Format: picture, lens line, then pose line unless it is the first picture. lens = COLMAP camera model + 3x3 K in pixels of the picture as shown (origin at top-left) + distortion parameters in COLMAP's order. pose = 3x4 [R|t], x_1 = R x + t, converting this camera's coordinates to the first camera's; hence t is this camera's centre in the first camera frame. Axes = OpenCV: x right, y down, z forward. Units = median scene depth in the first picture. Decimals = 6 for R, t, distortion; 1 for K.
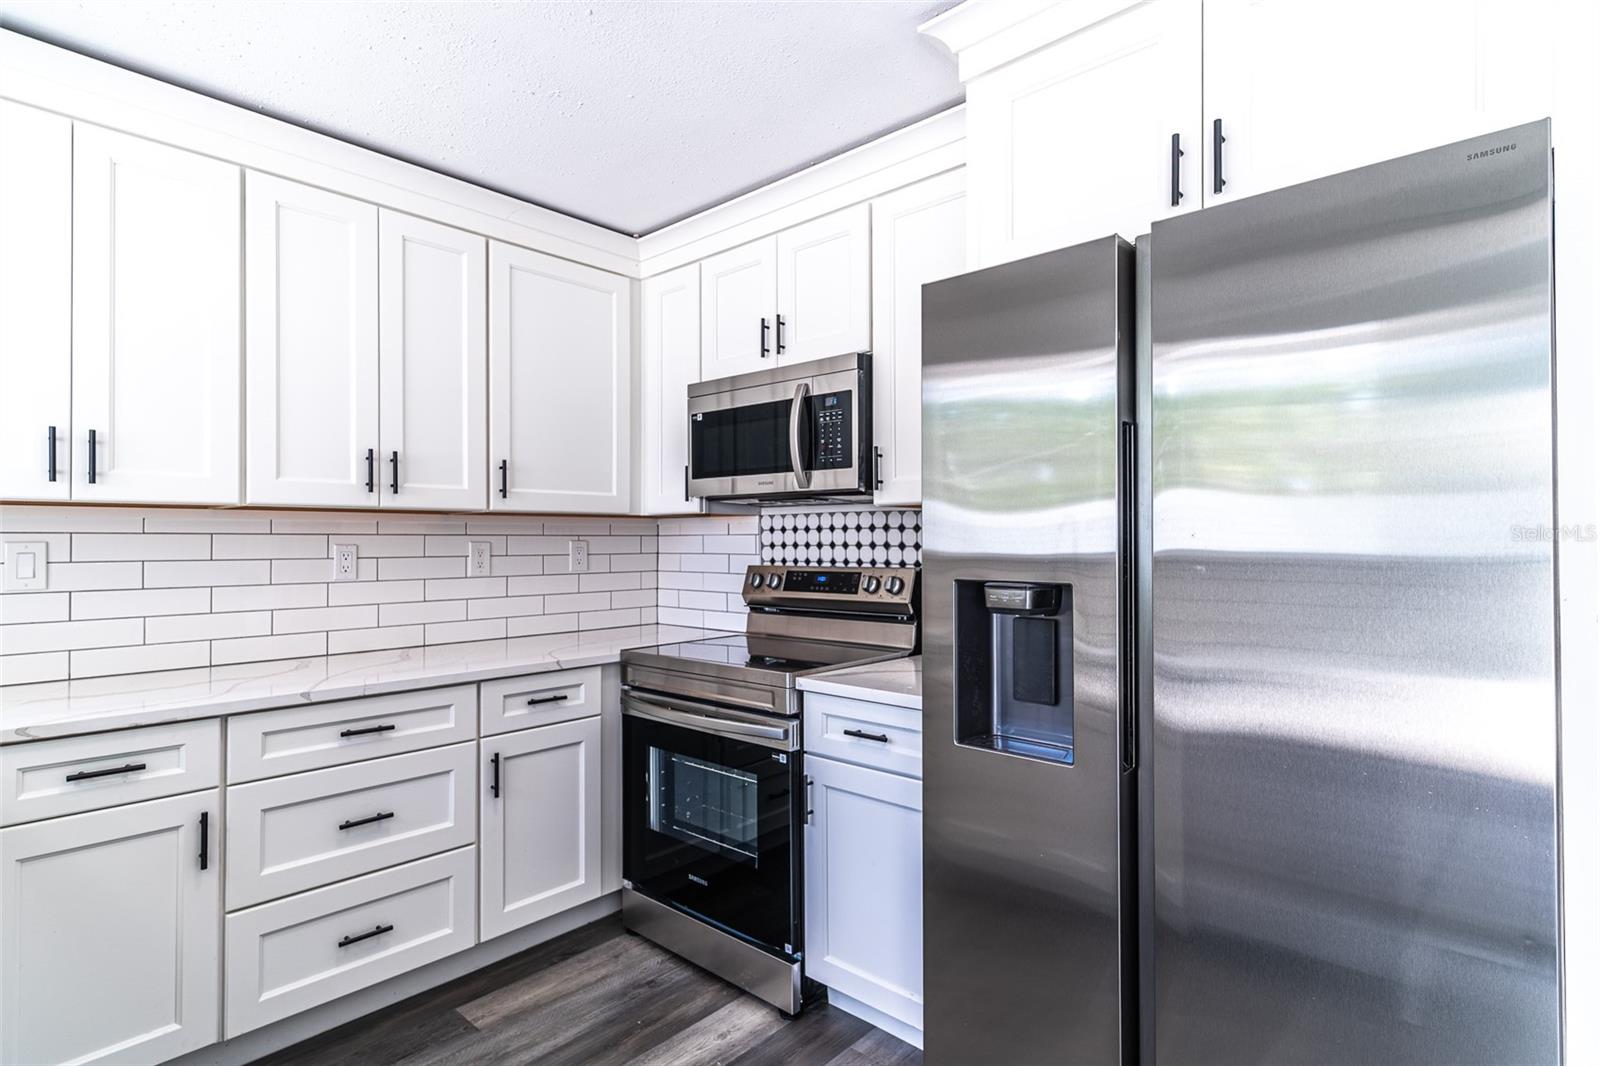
lens RADIAL K [[792.7, 0, 800.0], [0, 792.7, 533.0], [0, 0, 1]] dist [-0.002794, -0.000957]
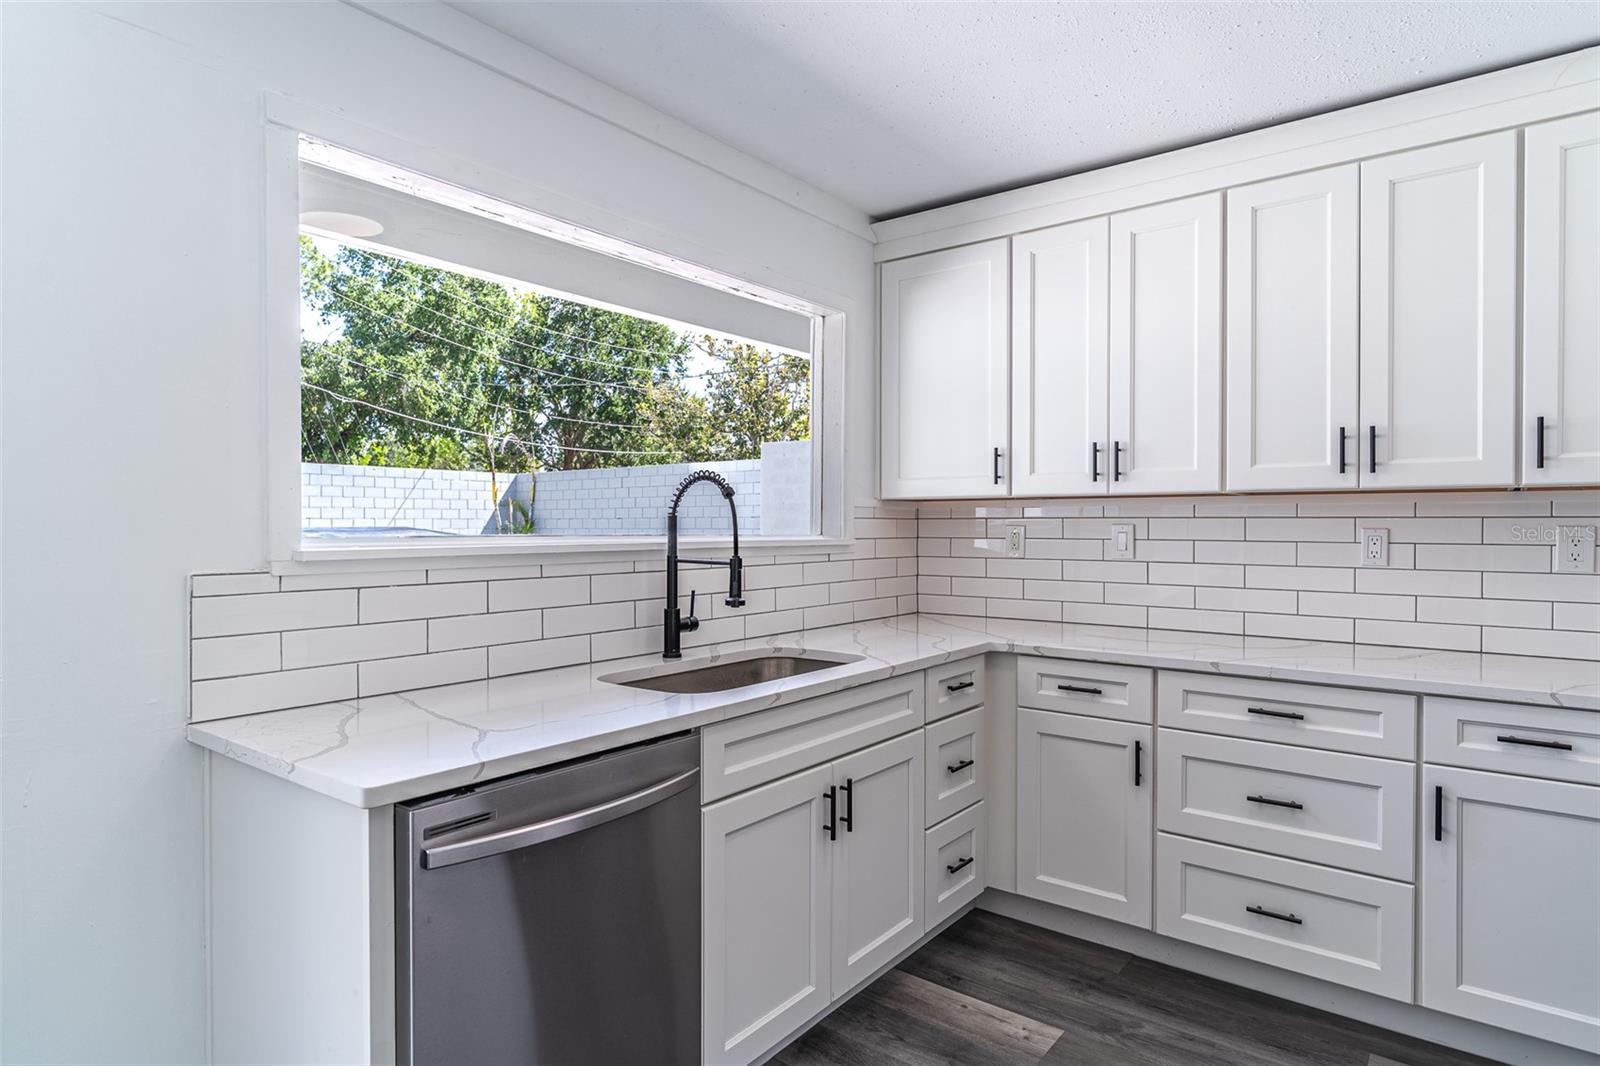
lens RADIAL K [[872.4, 0, 812.5], [0, 872.4, 533.9], [0, 0, 1]] dist [-0.037080, 0.001083]
pose [[0.062873, 0.010693, -0.997964, 0.487464], [0.007466, 0.999910, 0.011184, 0.005889], [0.997994, -0.008154, 0.062788, 0.339728]]
